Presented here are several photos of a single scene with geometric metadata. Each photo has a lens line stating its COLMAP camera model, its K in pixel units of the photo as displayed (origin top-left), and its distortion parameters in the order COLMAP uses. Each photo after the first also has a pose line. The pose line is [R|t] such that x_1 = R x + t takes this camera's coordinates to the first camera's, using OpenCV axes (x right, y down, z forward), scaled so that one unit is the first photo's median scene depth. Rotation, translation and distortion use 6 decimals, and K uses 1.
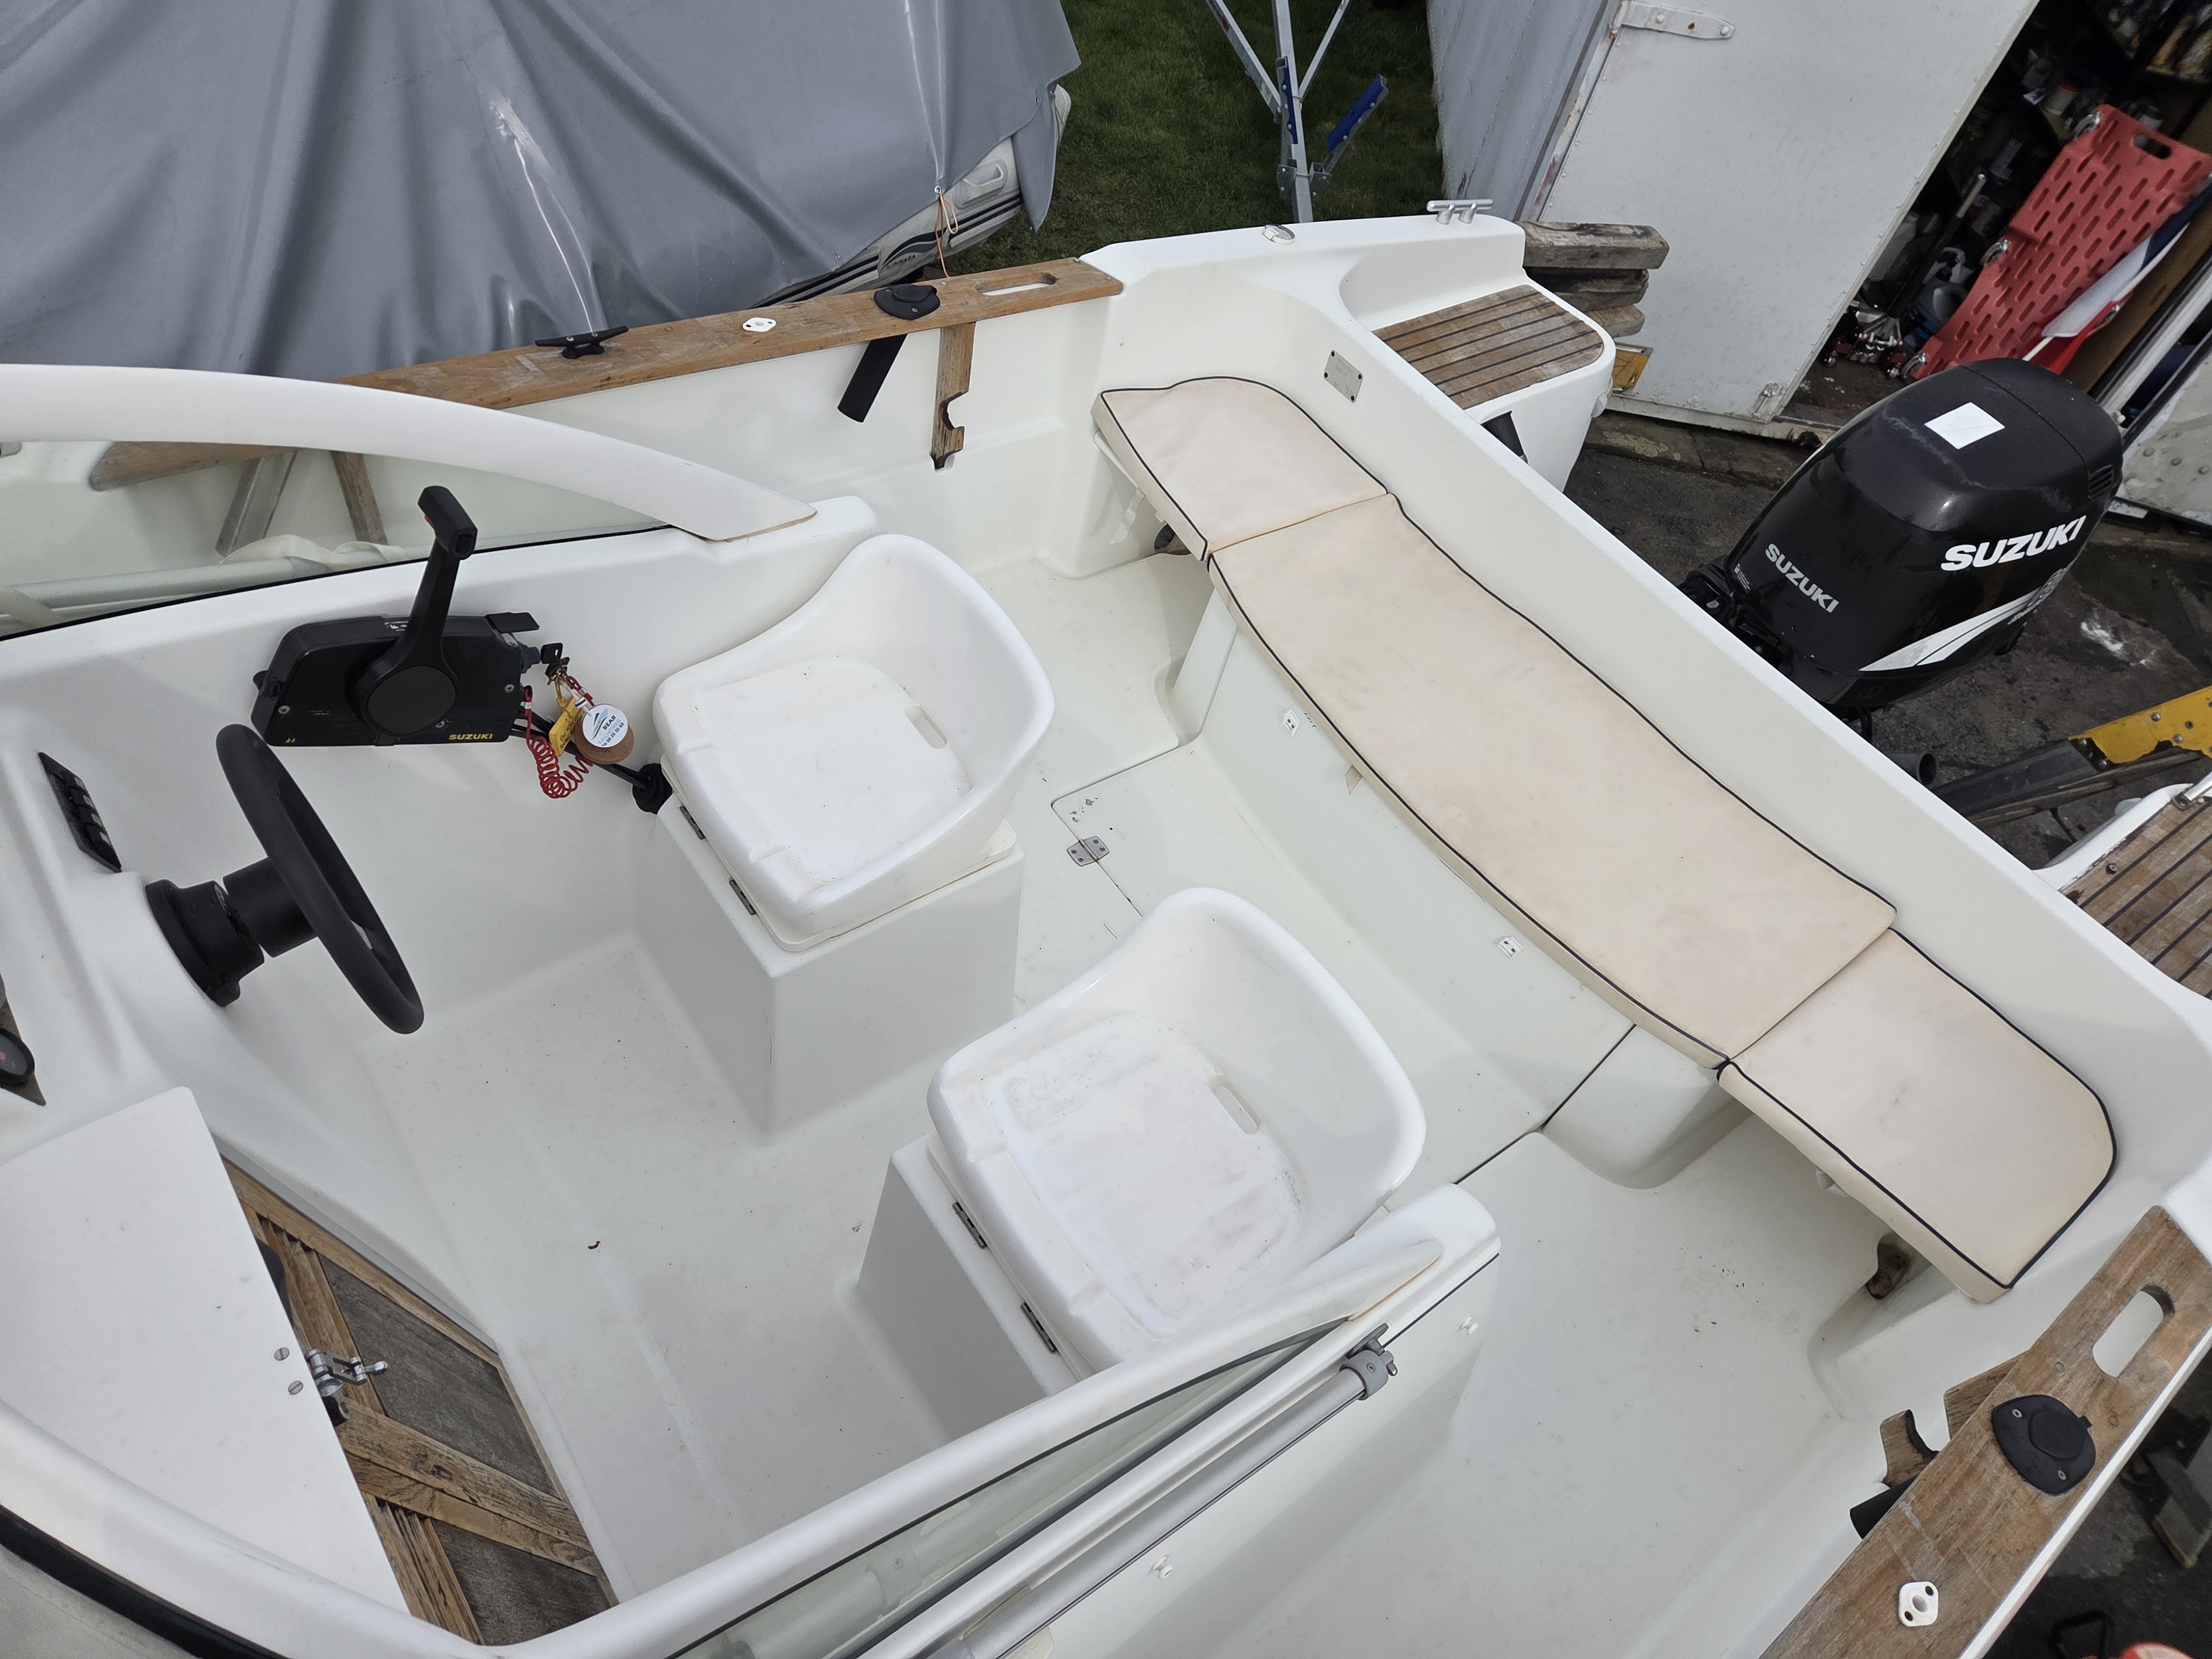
lens RADIAL K [[1492.4, 0, 1108.5], [0, 1492.4, 830.0], [0, 0, 1]] dist [0.078366, -0.061689]
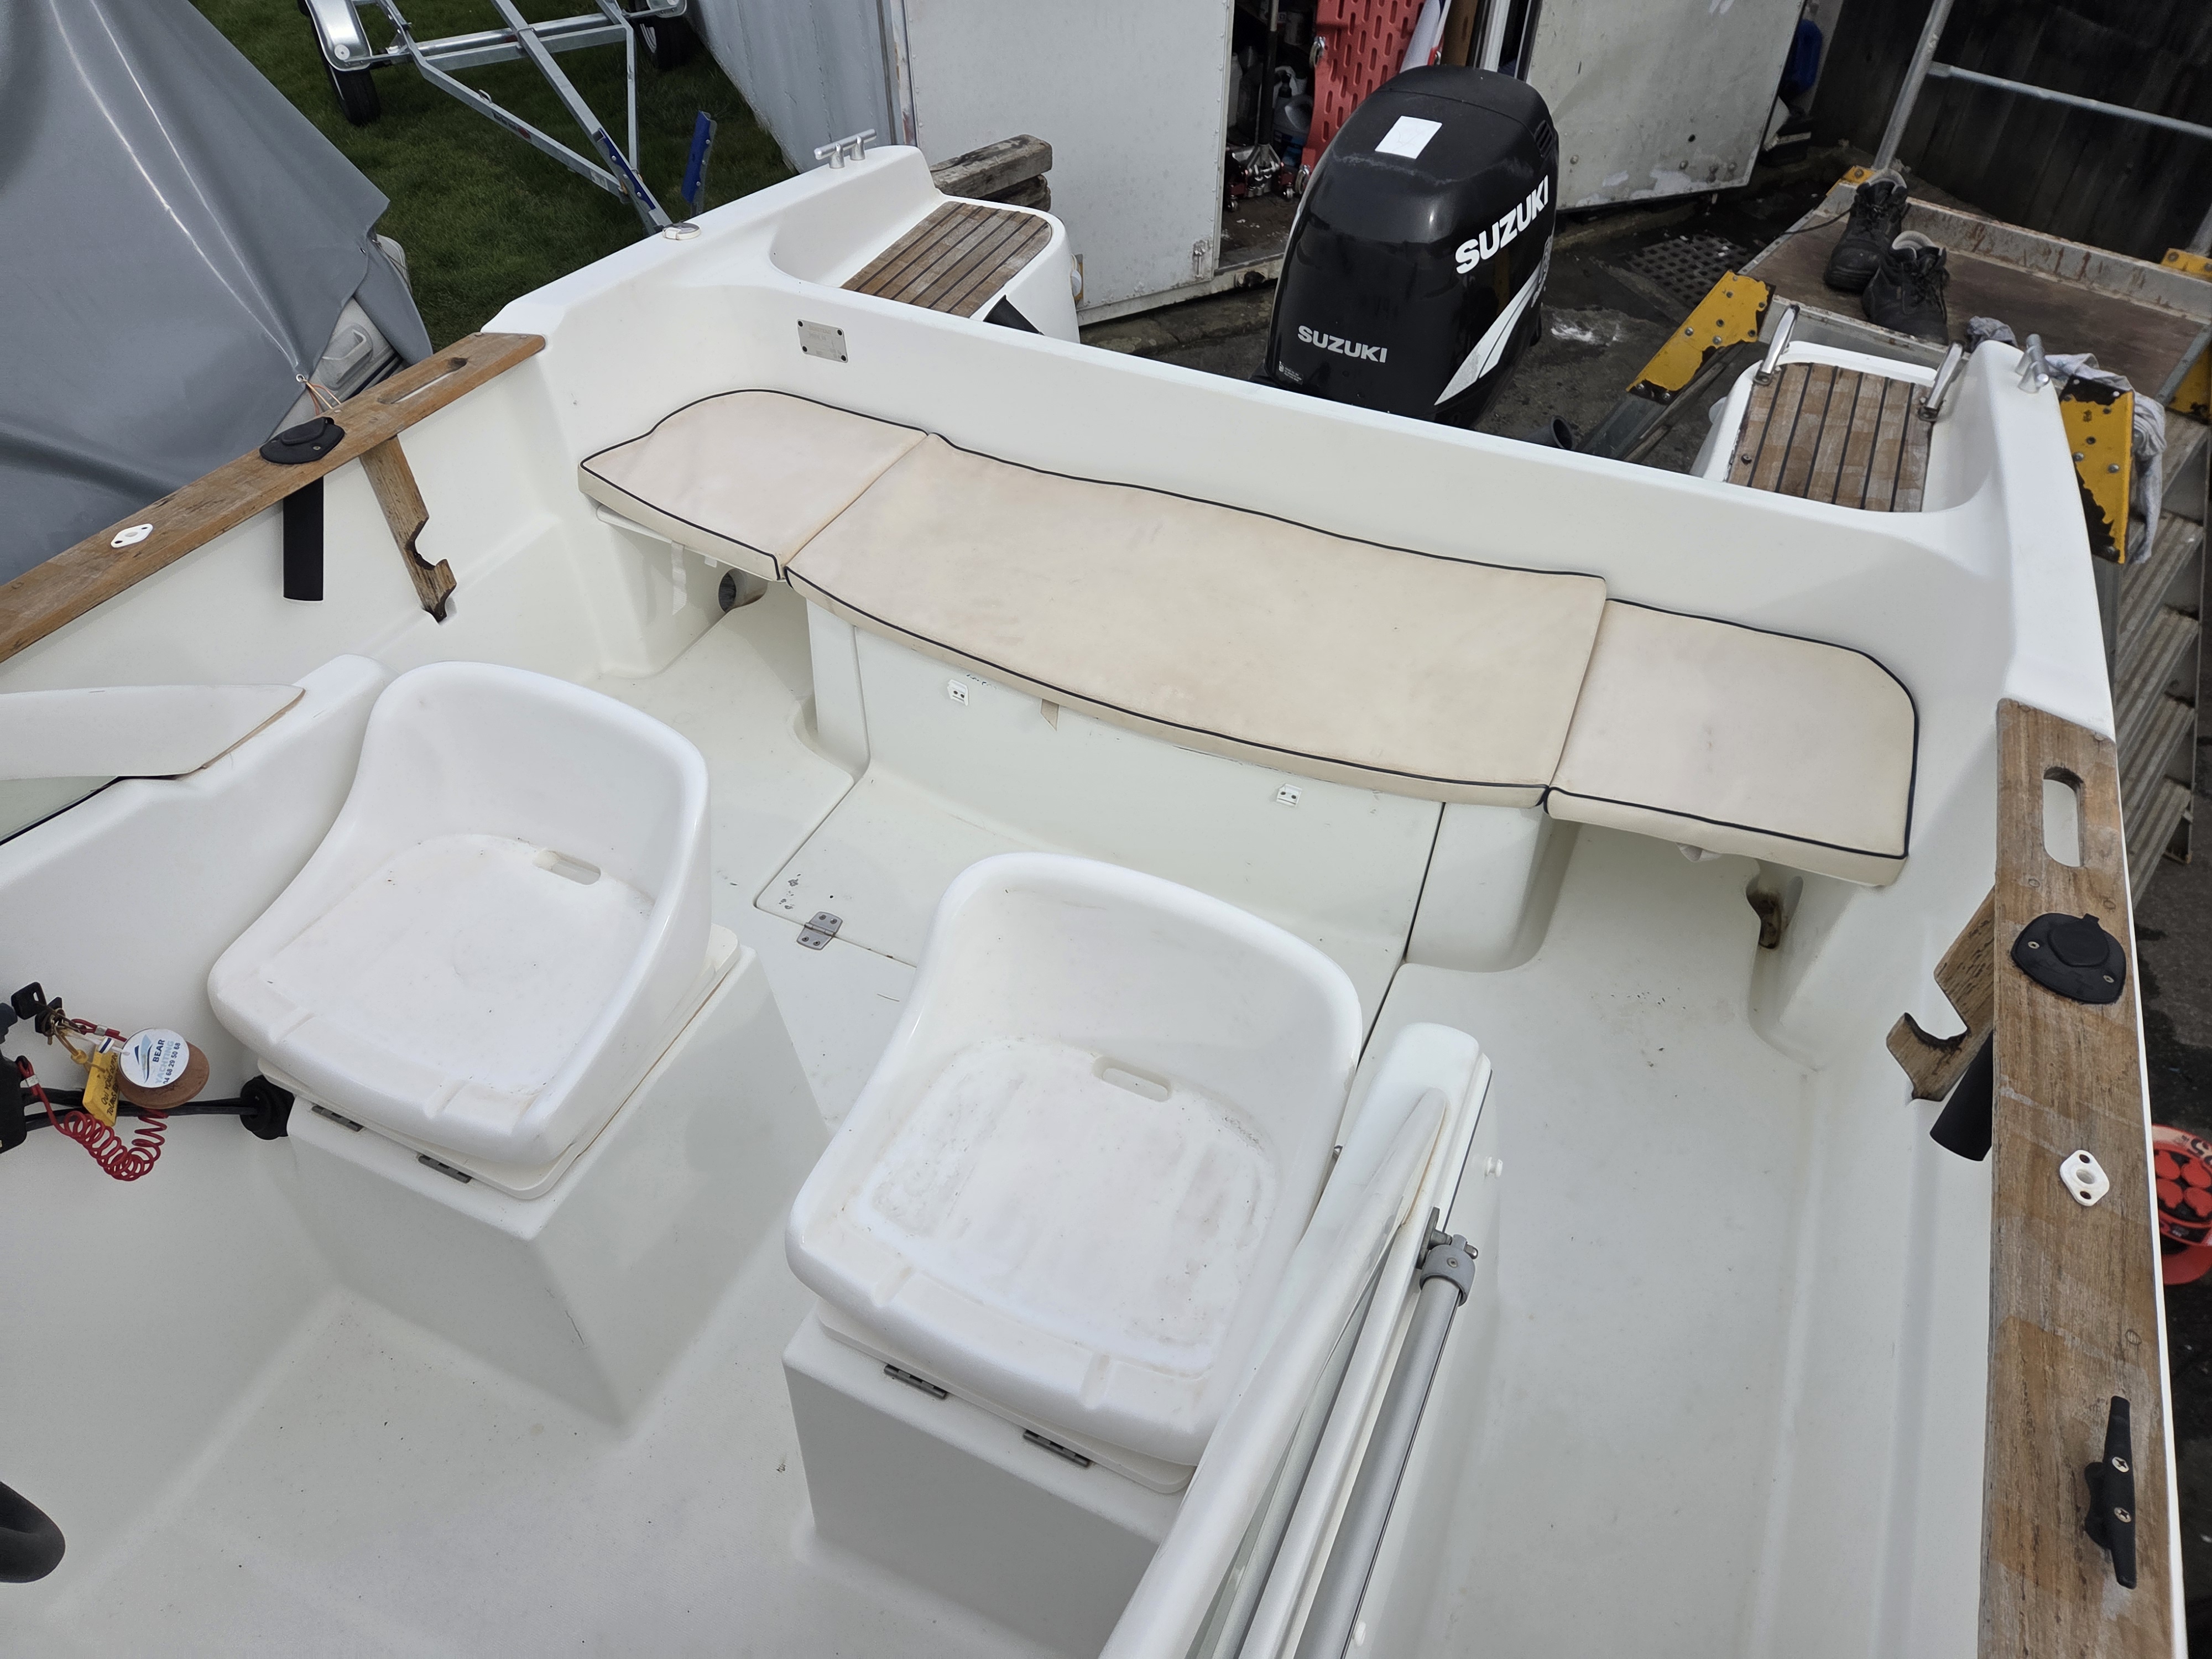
lens RADIAL K [[1492.4, 0, 1083.6], [0, 1492.4, 830.3], [0, 0, 1]] dist [0.078366, -0.061689]
pose [[0.864320, -0.462322, 0.198013, -0.027349], [0.471080, 0.882085, 0.003250, 0.033331], [-0.176167, 0.090471, 0.980194, 0.130508]]
